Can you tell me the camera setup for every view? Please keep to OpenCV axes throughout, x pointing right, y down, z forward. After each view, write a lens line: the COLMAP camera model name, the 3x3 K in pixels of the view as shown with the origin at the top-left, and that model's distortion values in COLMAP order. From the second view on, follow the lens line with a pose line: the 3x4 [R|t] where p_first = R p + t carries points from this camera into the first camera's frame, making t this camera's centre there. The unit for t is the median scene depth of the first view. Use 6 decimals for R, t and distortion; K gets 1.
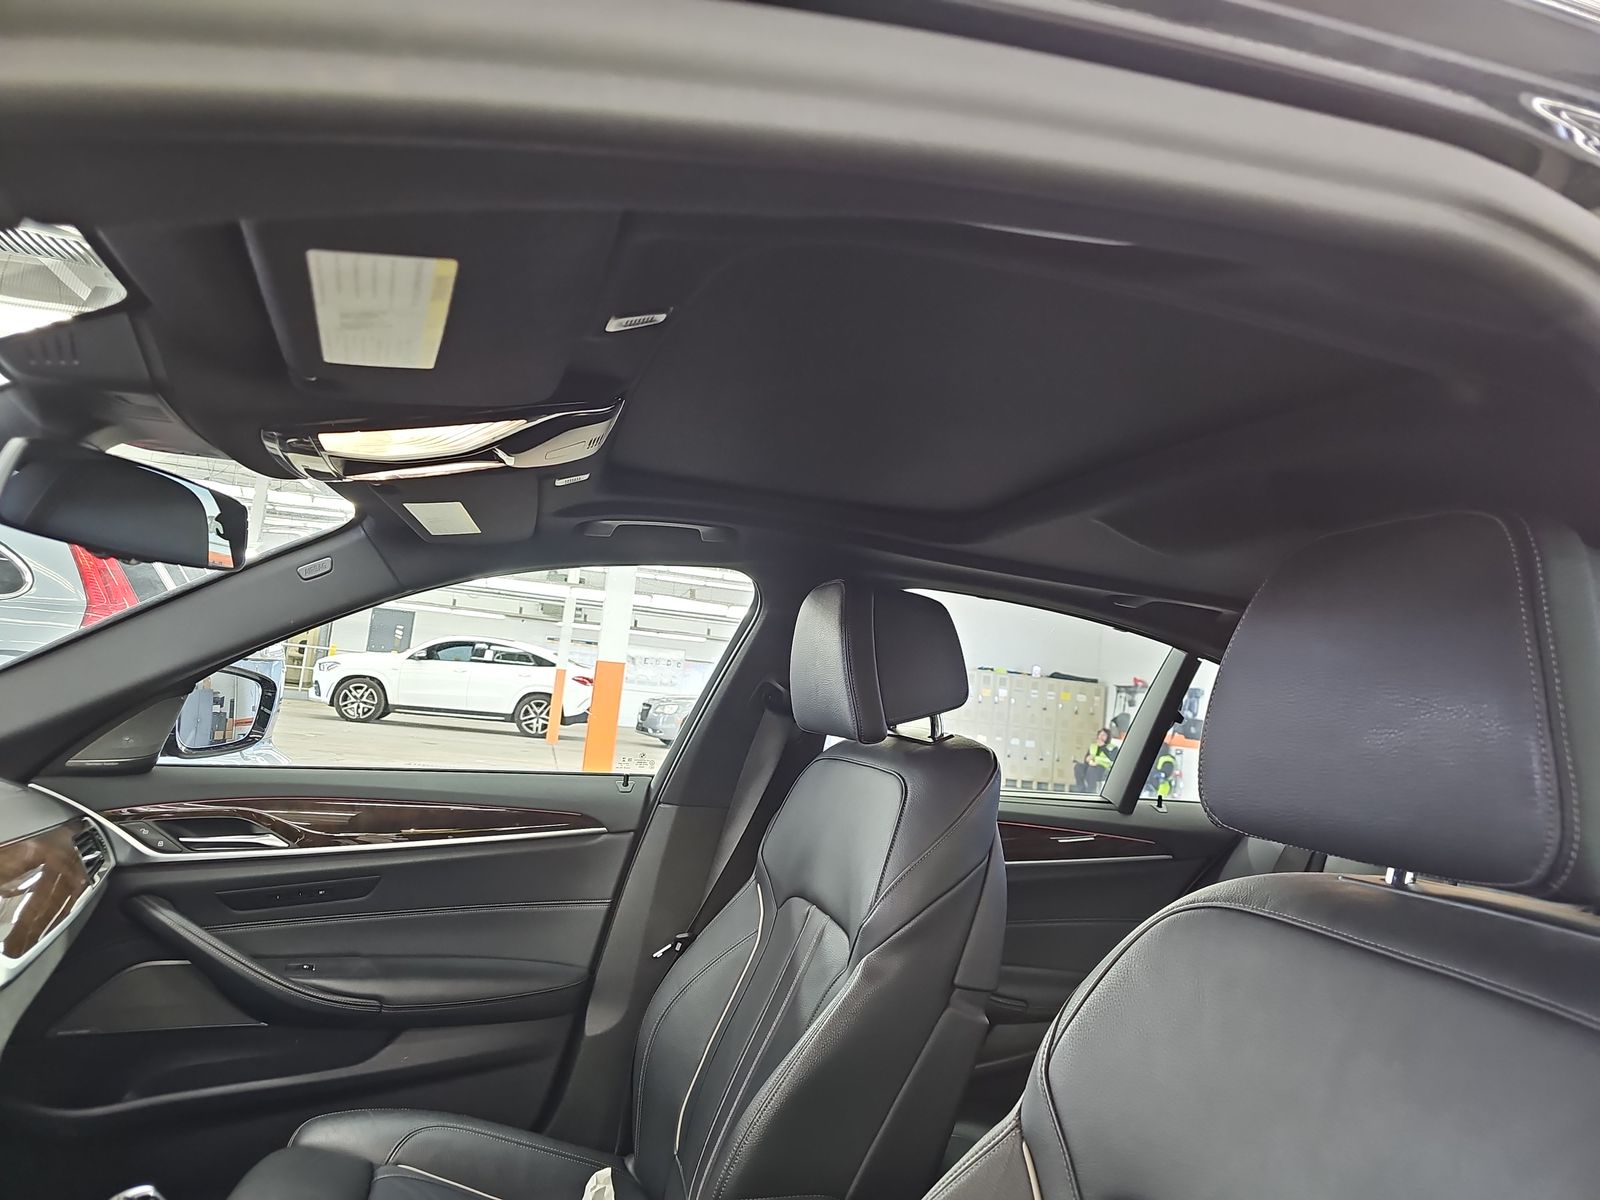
lens RADIAL K [[1065.3, 0, 805.9], [0, 1065.3, 600.3], [0, 0, 1]] dist [0.020681, 0.000167]
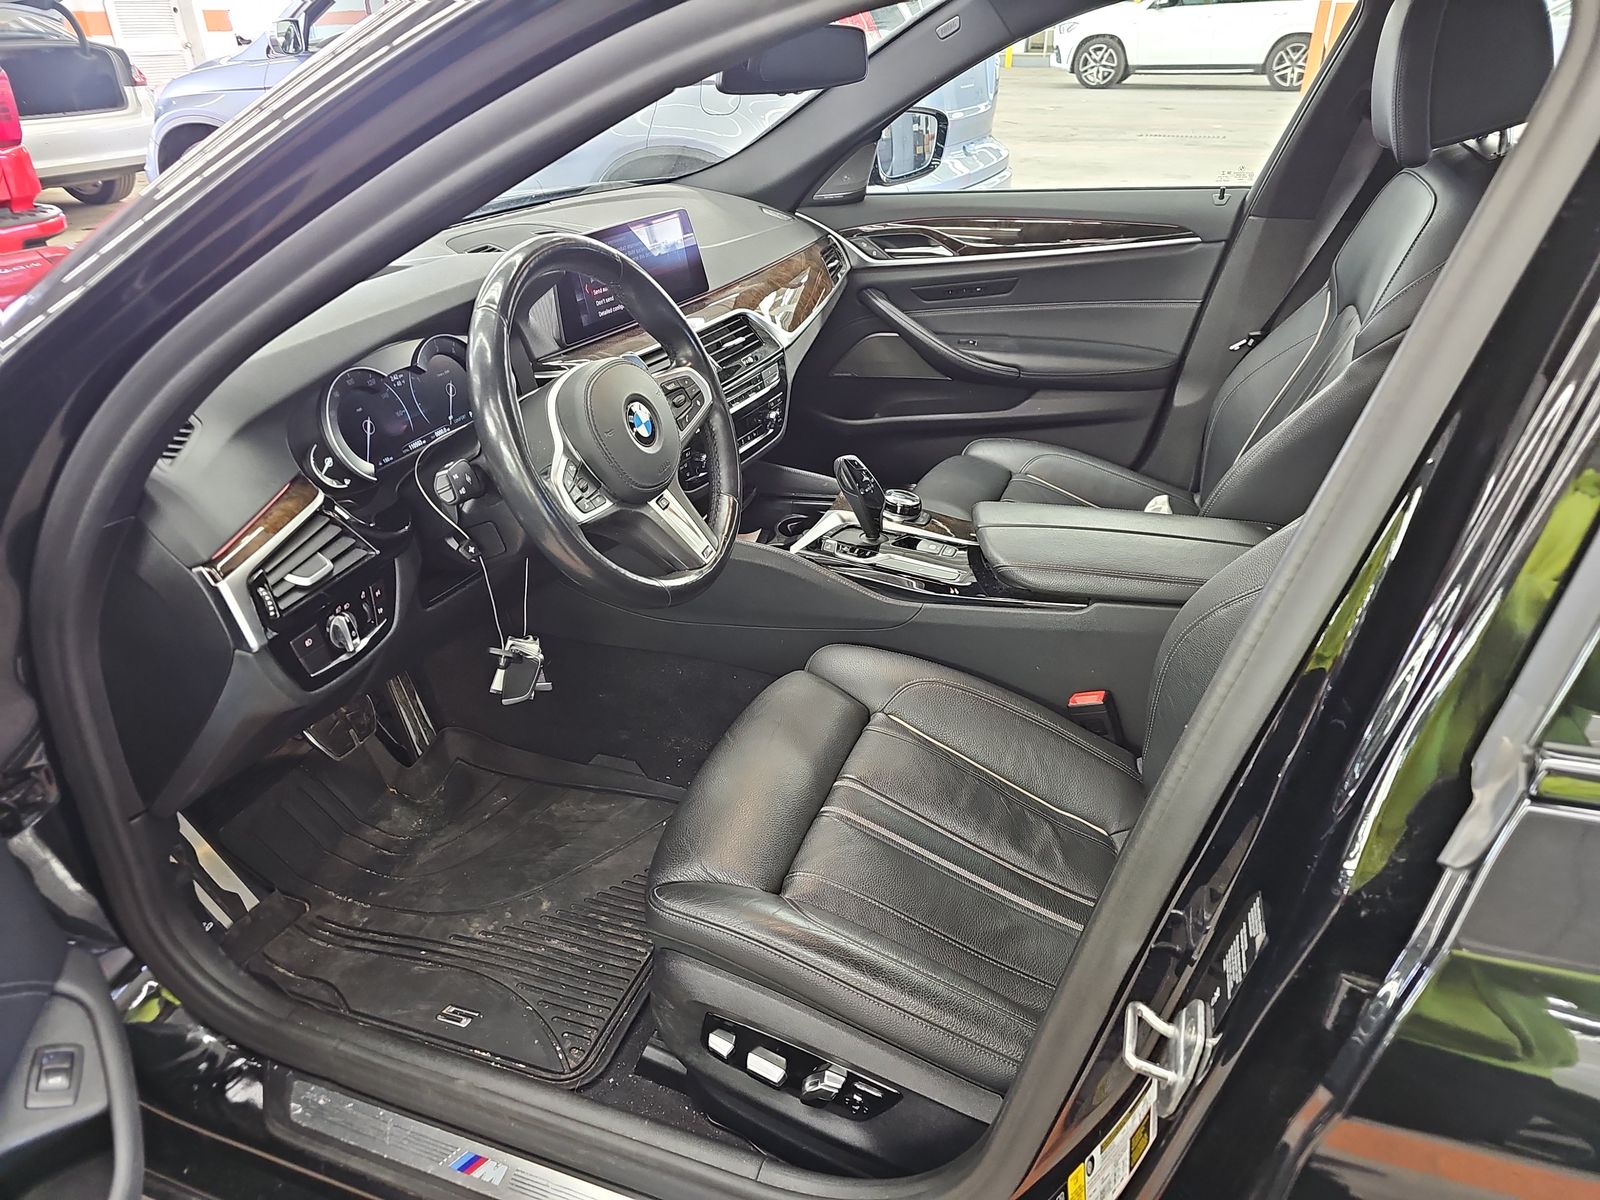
lens RADIAL K [[1065.3, 0, 793.7], [0, 1065.3, 602.5], [0, 0, 1]] dist [0.020681, 0.000167]
pose [[0.790673, 0.195362, -0.580233, 0.225968], [0.149829, 0.857162, 0.492773, -0.089617], [0.593623, -0.476557, 0.648463, -0.209512]]
